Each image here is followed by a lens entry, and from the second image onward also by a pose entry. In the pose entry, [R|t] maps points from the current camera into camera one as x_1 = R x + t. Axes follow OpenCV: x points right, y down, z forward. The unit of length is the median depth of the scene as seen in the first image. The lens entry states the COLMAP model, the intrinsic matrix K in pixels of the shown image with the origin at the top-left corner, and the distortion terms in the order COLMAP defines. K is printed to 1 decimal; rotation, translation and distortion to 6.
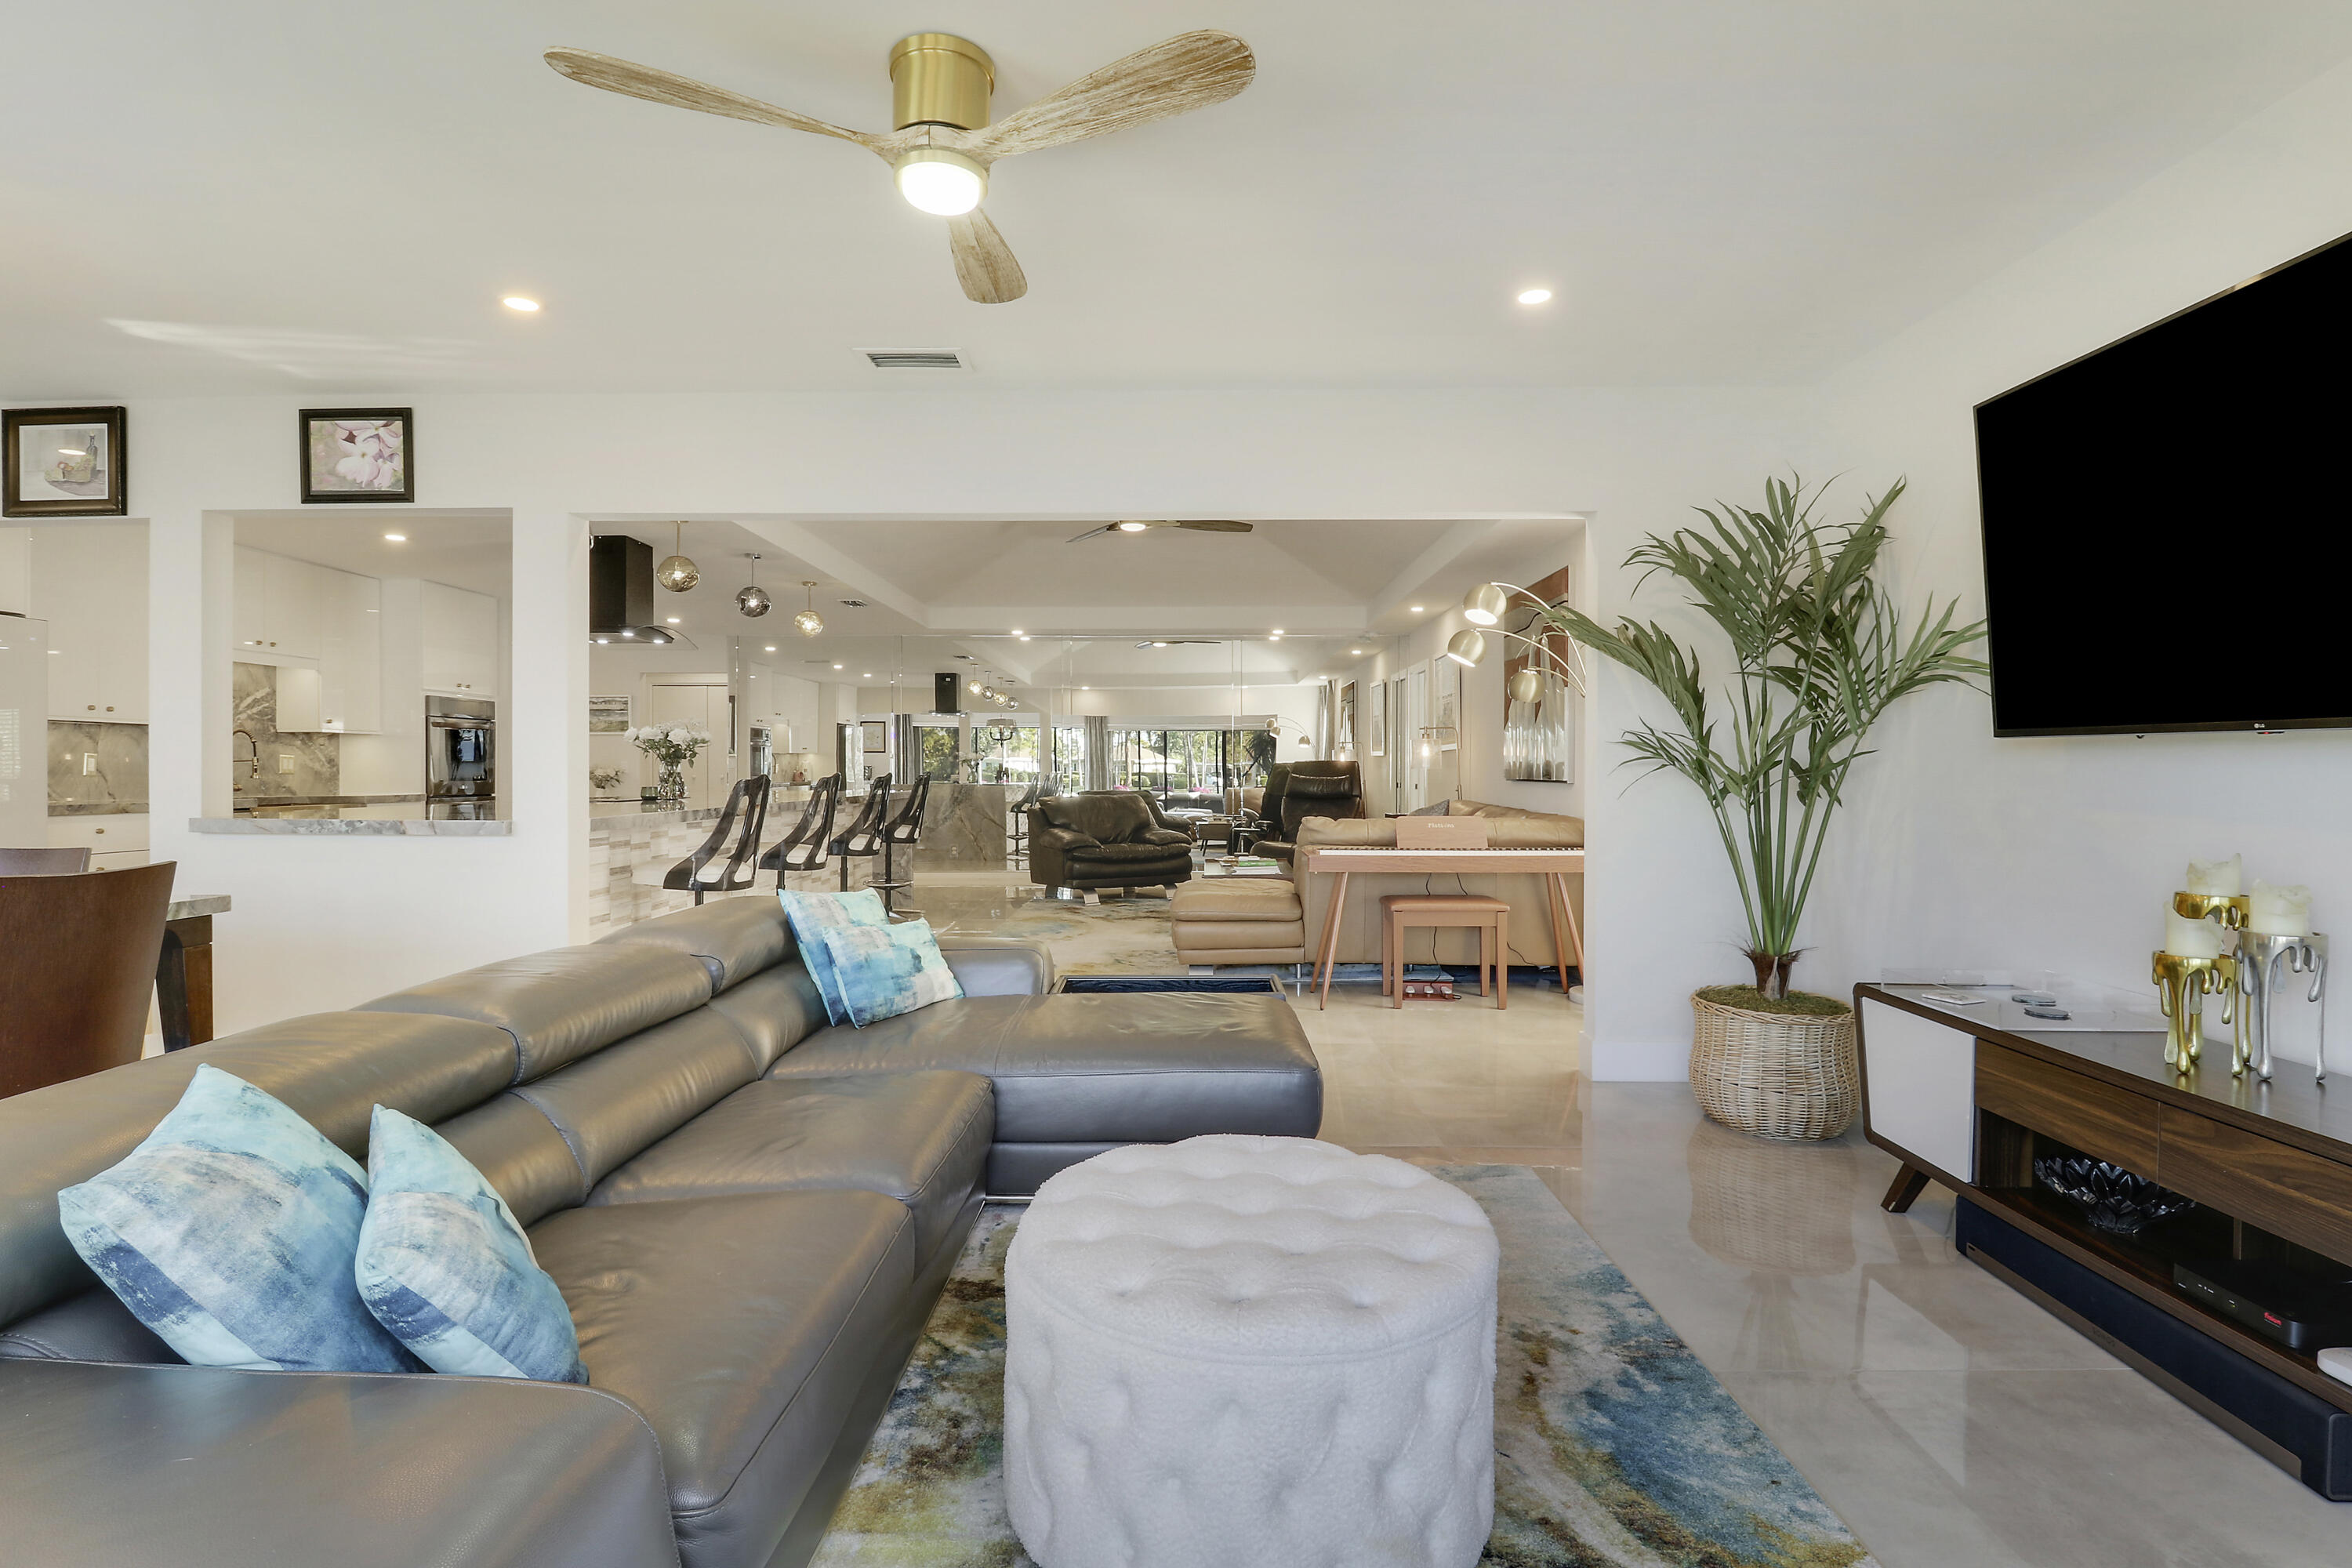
lens RADIAL K [[1095.2, 0, 1176.0], [0, 1095.2, 784.0], [0, 0, 1]] dist [-0.000414, -0.014422]
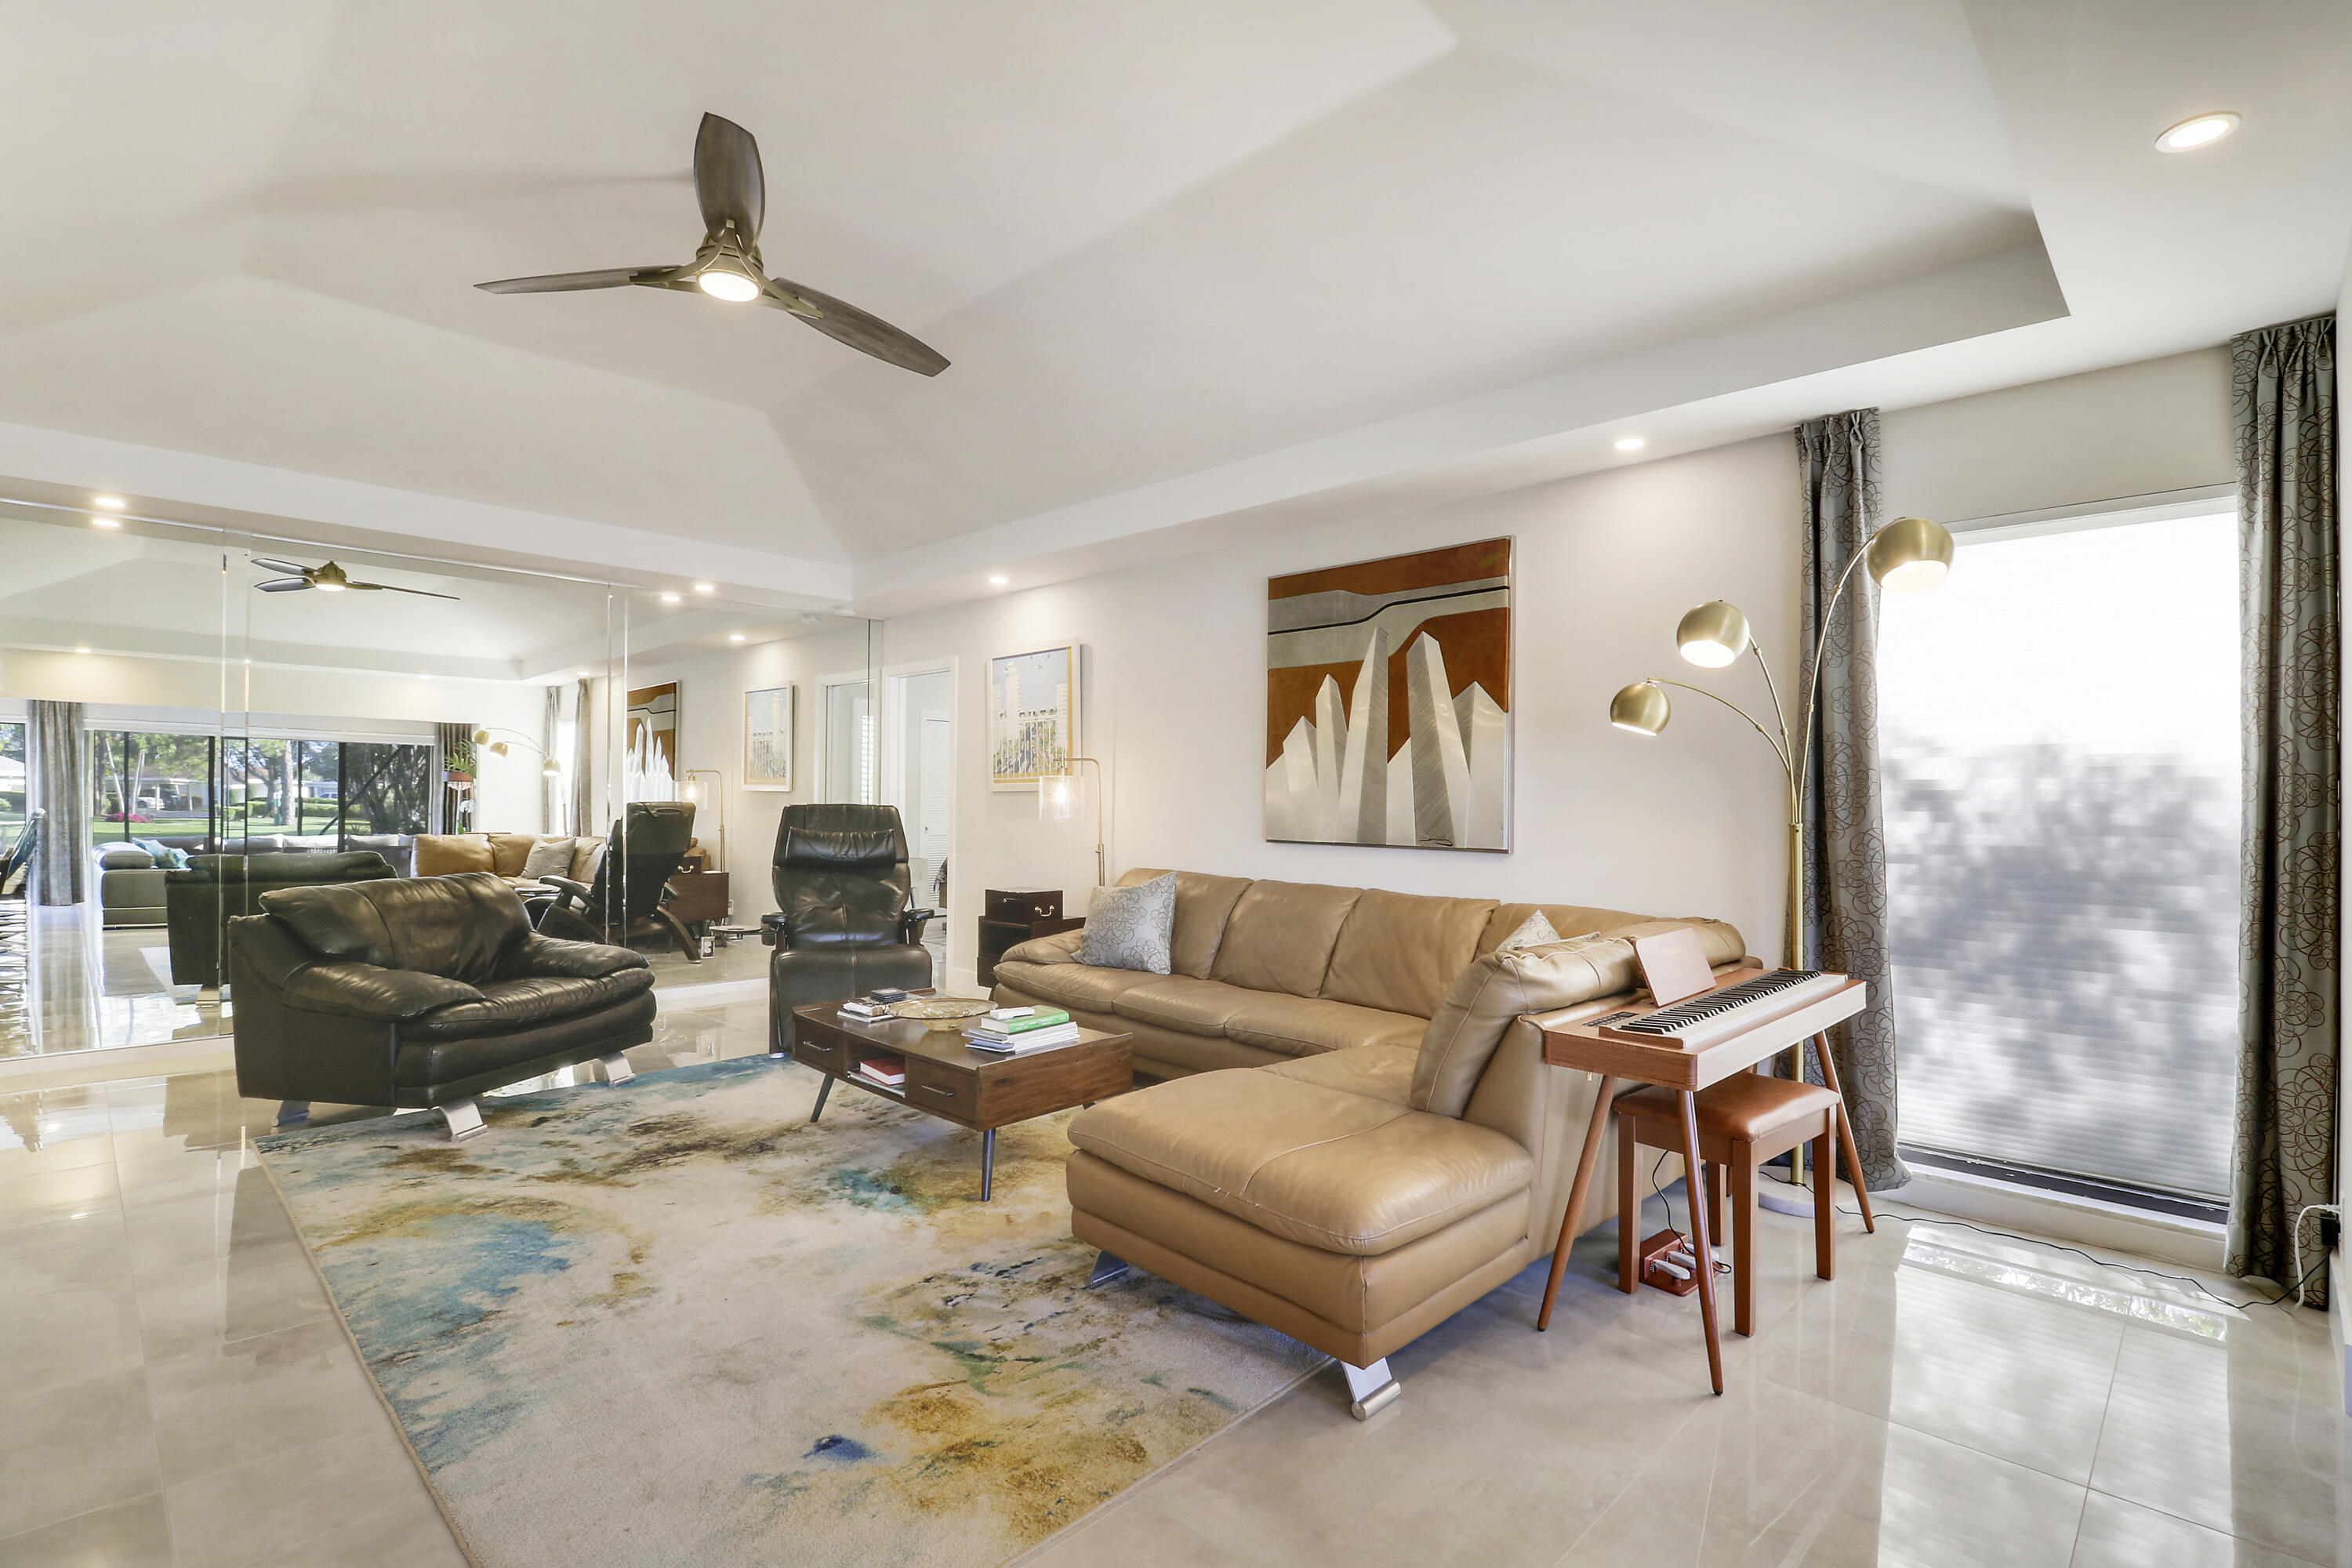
lens RADIAL K [[1105.9, 0, 1181.1], [0, 1105.9, 803.2], [0, 0, 1]] dist [0.001025, -0.014645]
pose [[0.691009, -0.000942, 0.722845, -0.359028], [0.003816, 0.999990, -0.002345, -0.039190], [-0.722836, 0.004378, 0.691006, 0.863380]]
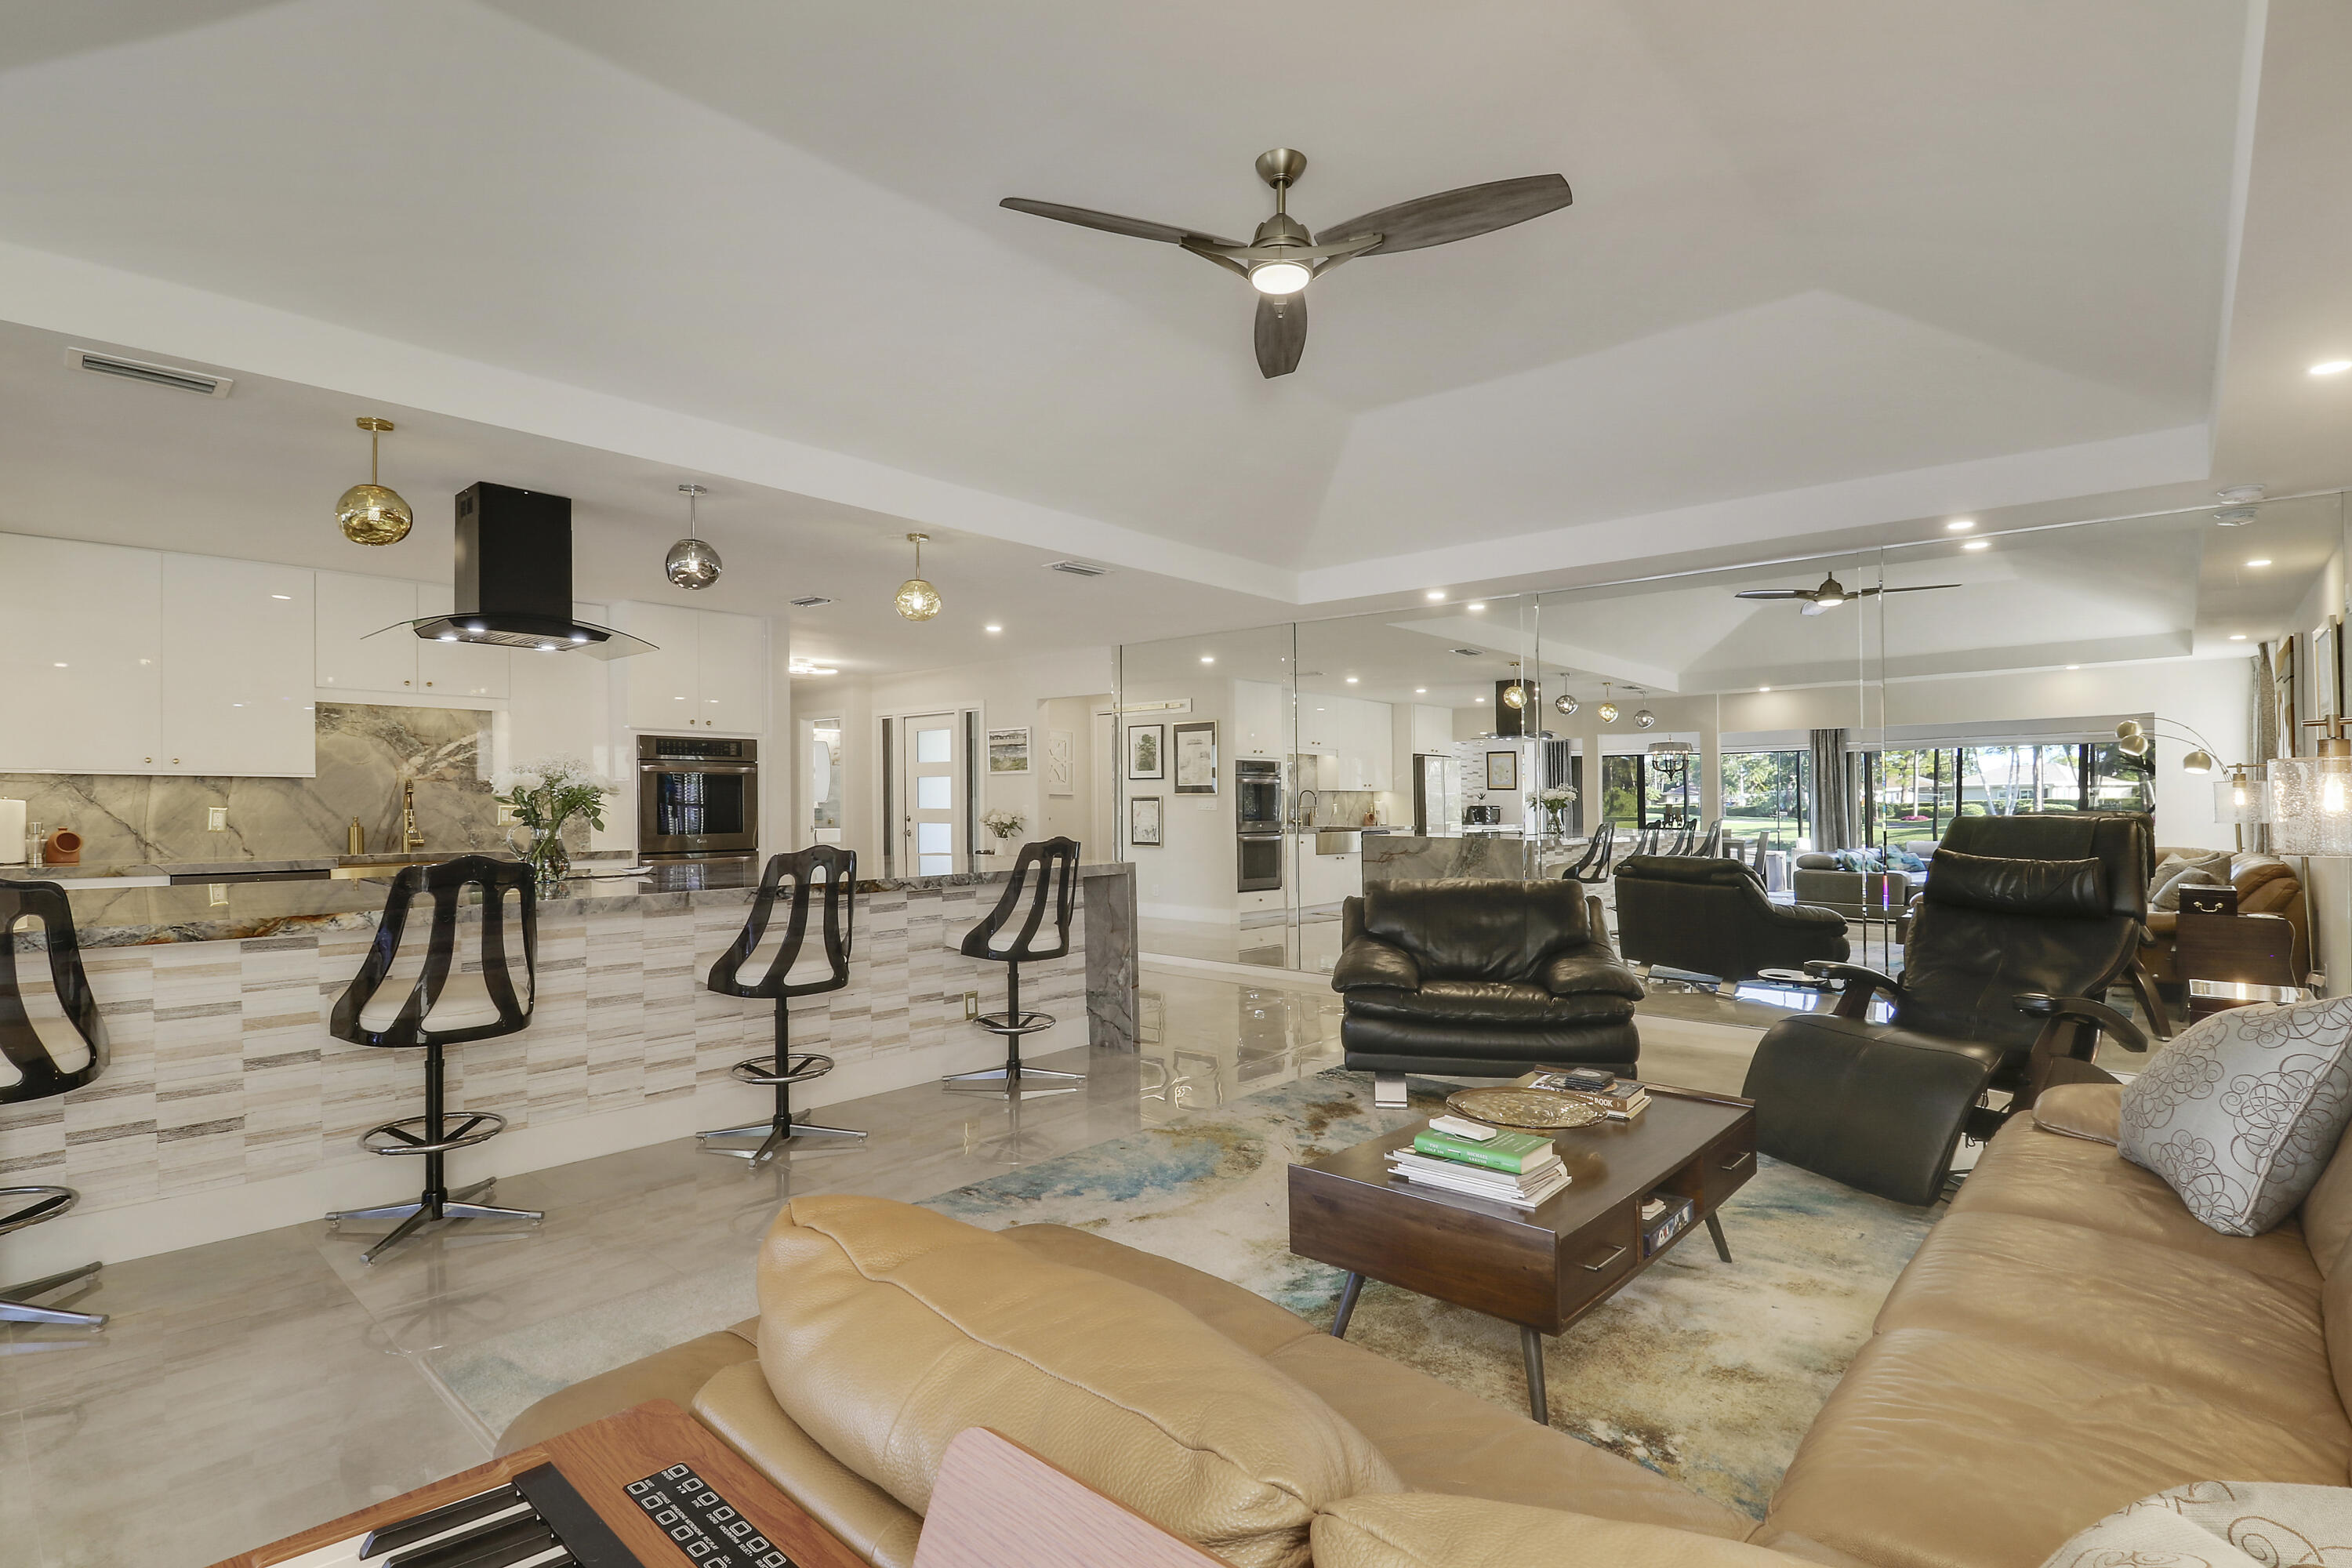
lens RADIAL K [[1103.5, 0, 1200.1], [0, 1103.5, 805.7], [0, 0, 1]] dist [-0.004217, -0.001133]
pose [[0.759422, 0.002561, -0.650593, 0.328229], [-0.008429, 0.999947, -0.005904, -0.039150], [0.650543, 0.009968, 0.759404, 1.010275]]
